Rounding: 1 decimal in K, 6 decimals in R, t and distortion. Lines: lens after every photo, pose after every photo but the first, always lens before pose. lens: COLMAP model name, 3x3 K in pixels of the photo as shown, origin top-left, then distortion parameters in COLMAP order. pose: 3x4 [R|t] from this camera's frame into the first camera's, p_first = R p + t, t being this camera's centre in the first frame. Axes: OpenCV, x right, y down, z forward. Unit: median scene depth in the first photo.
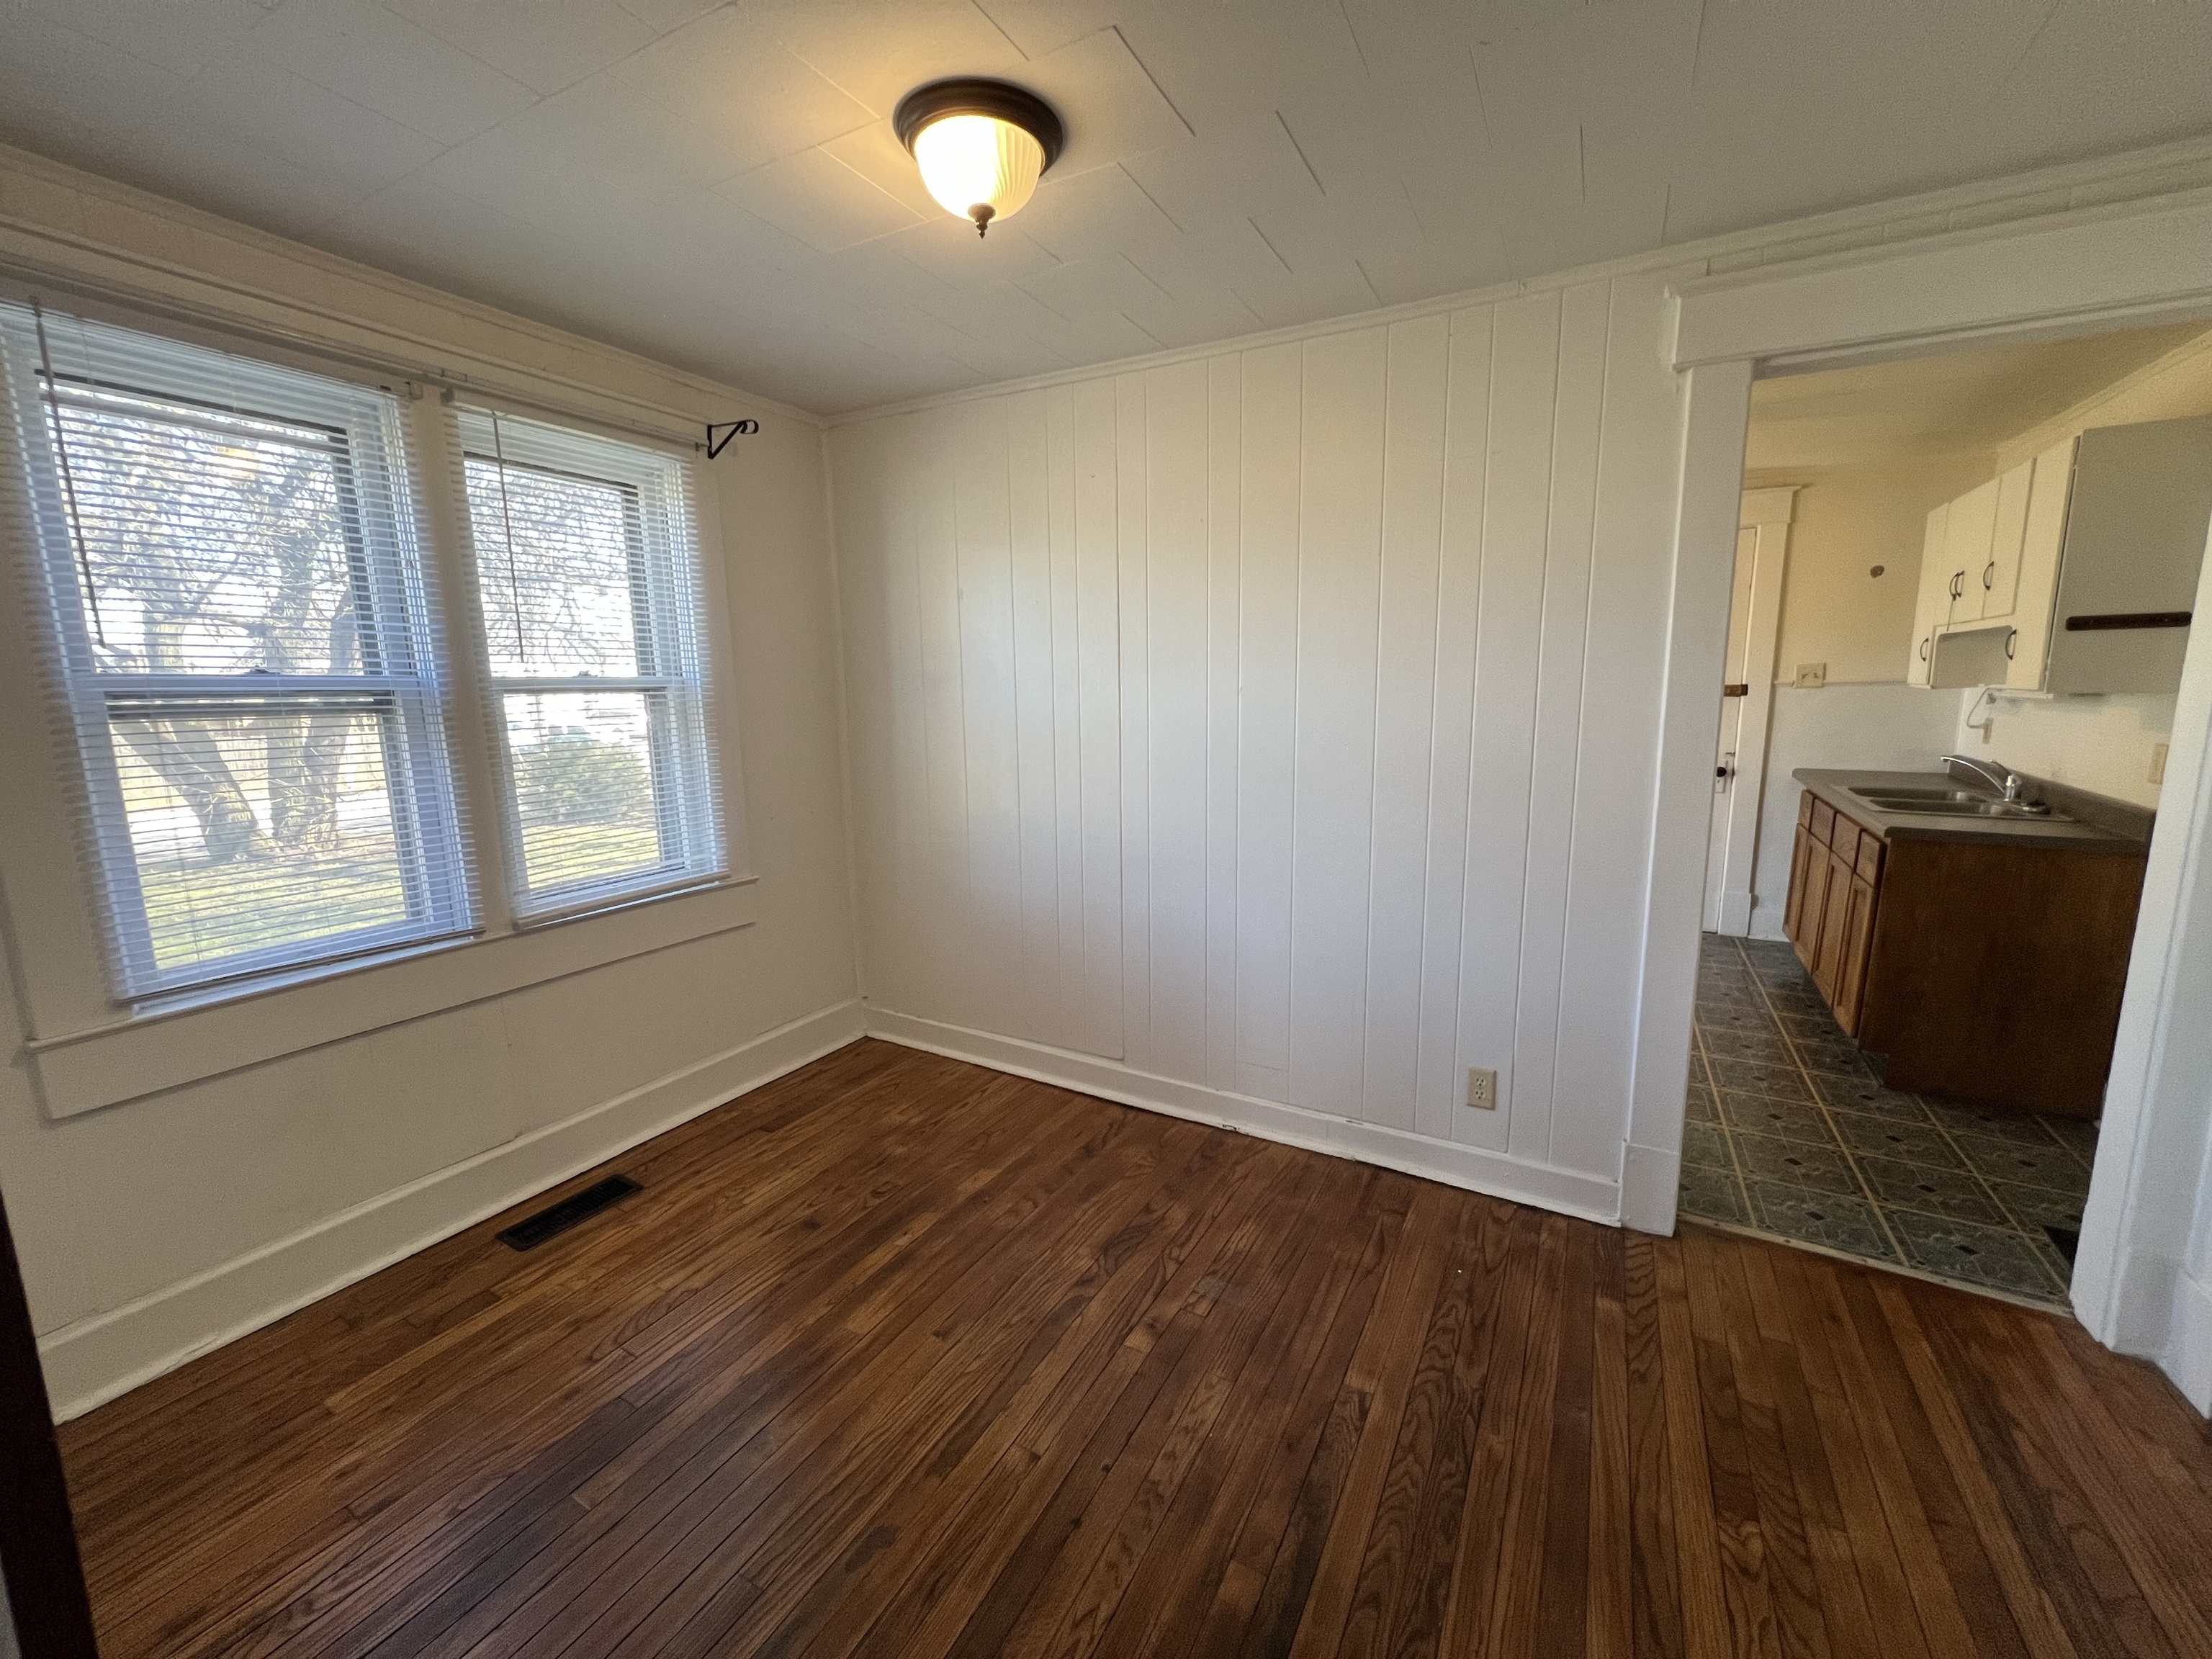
lens RADIAL K [[883.9, 0, 1111.1], [0, 883.9, 825.7], [0, 0, 1]] dist [-0.000312, -0.000007]
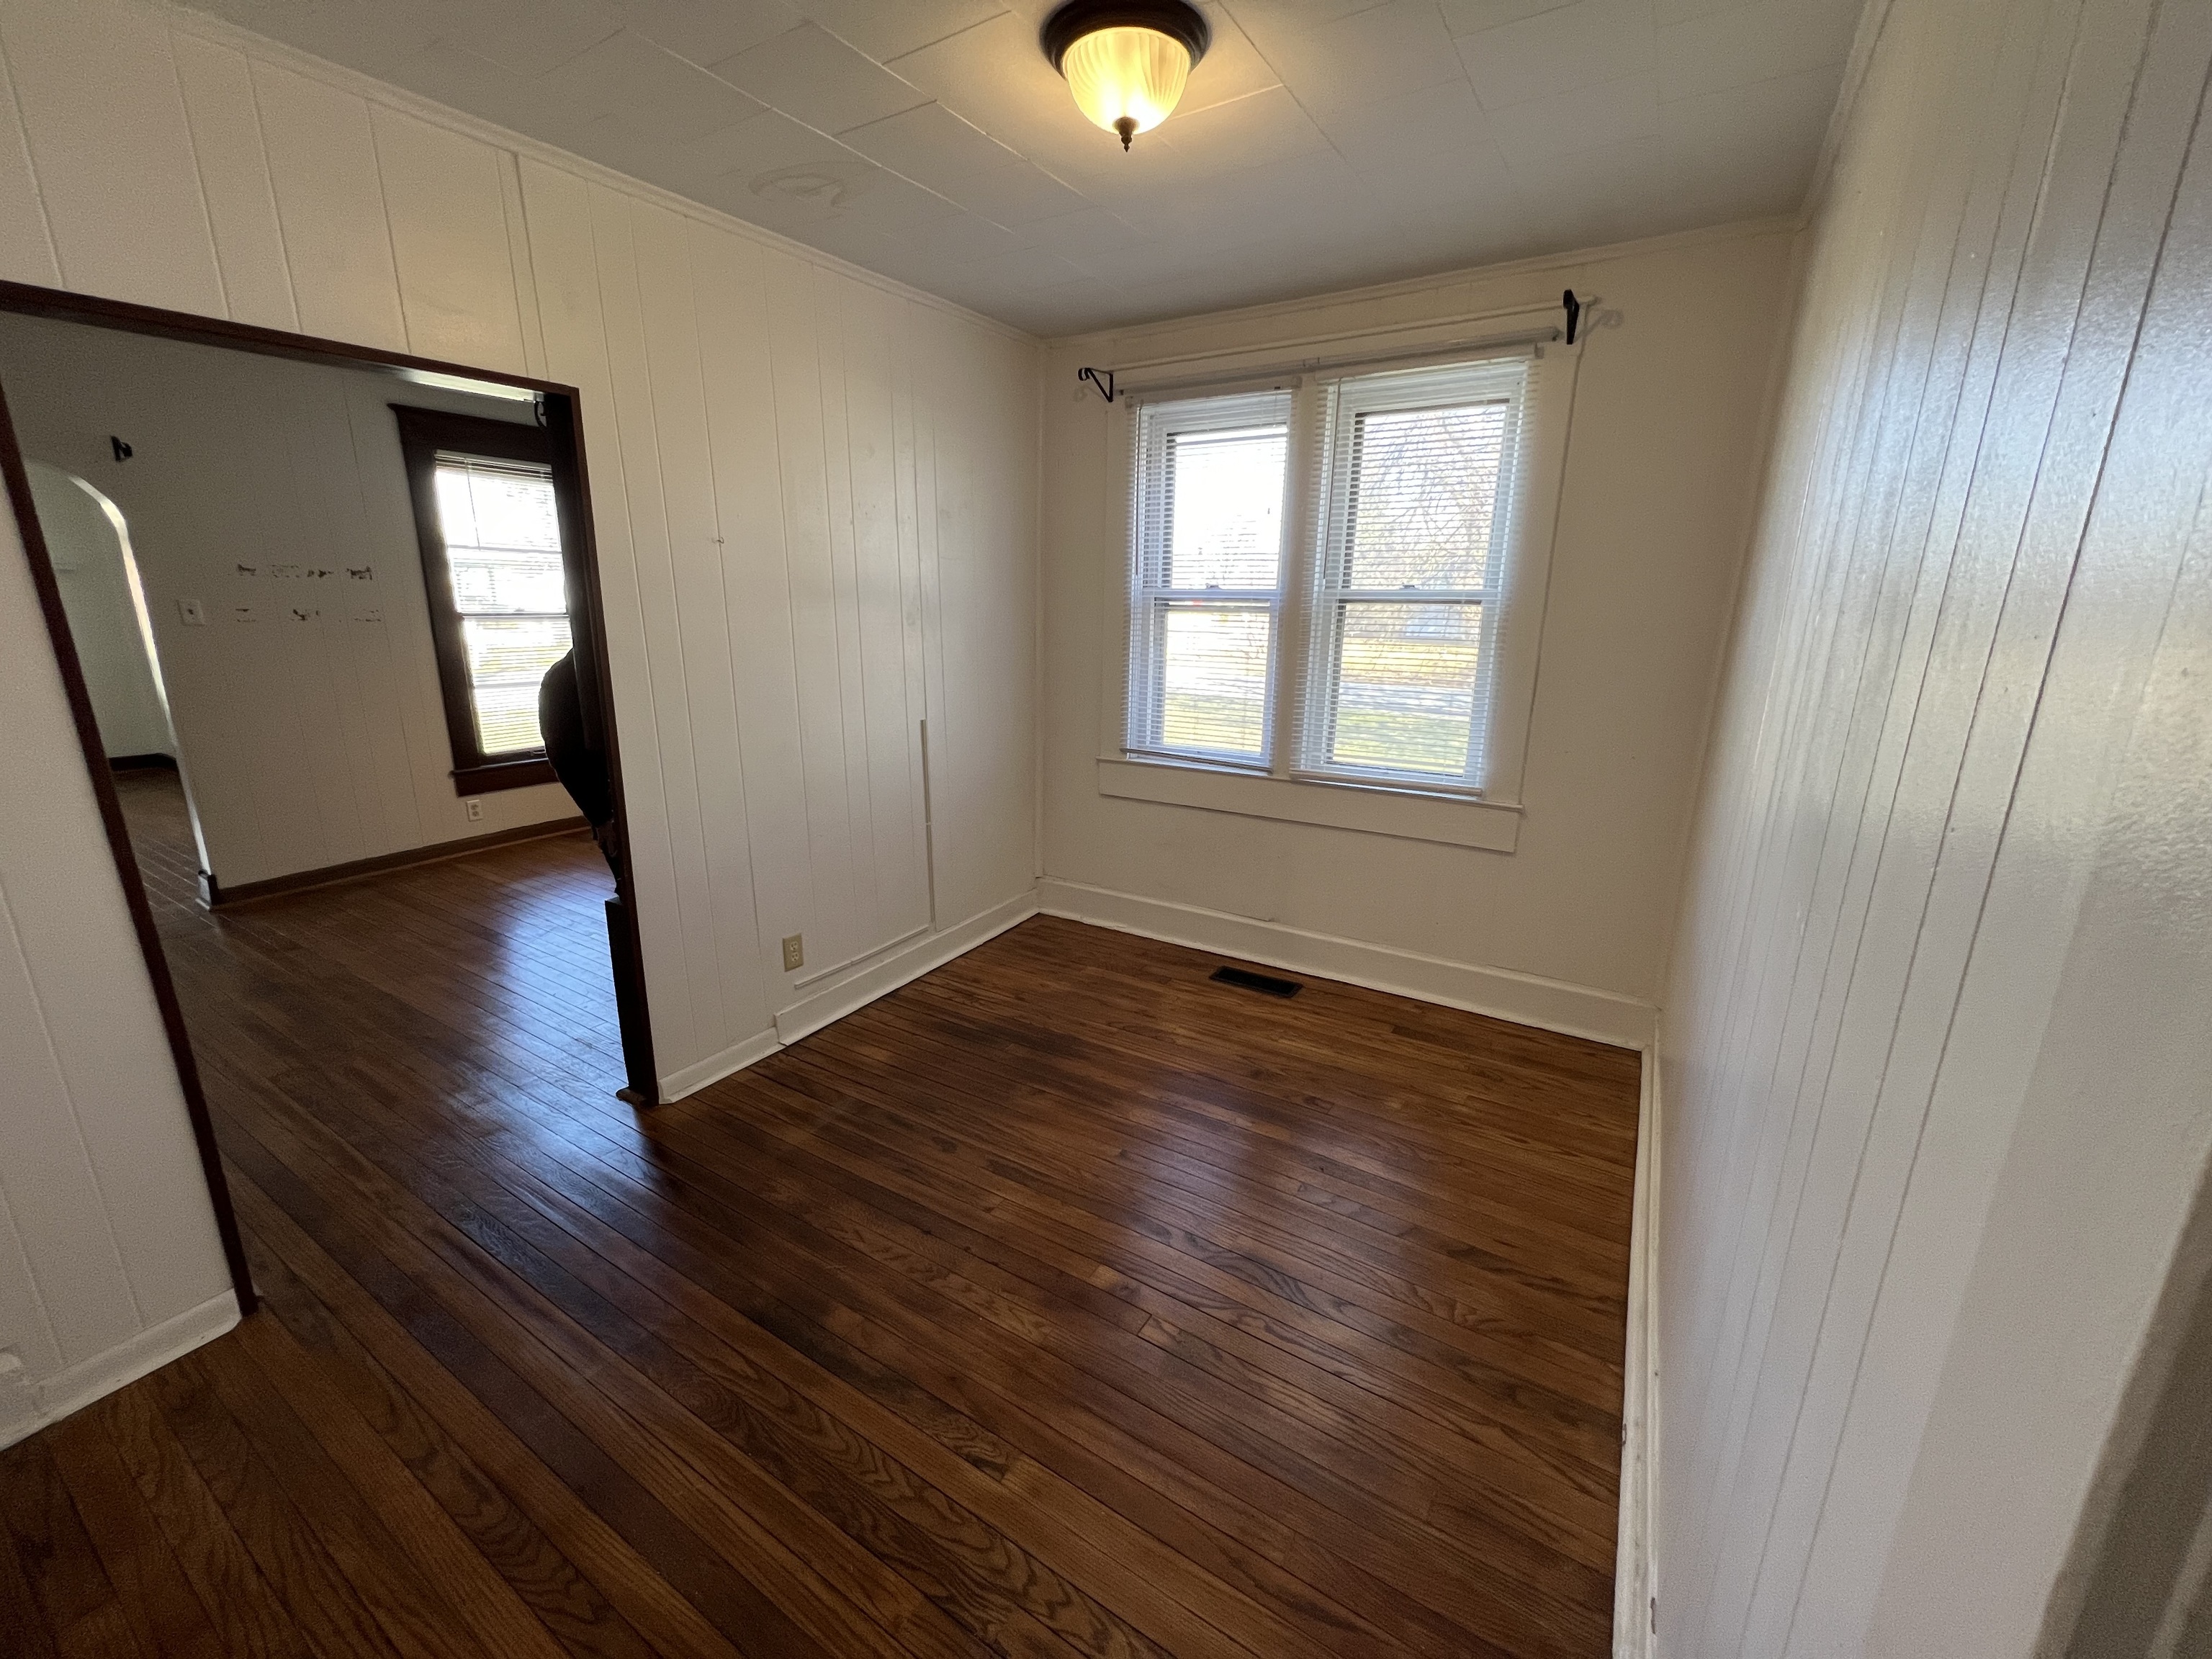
lens RADIAL K [[883.9, 0, 1100.0], [0, 883.9, 826.1], [0, 0, 1]] dist [-0.000312, -0.000007]
pose [[-0.052155, 0.260592, -0.964039, 0.736864], [-0.164498, 0.949925, 0.265676, -0.136849], [0.984998, 0.172439, -0.006676, 0.787890]]
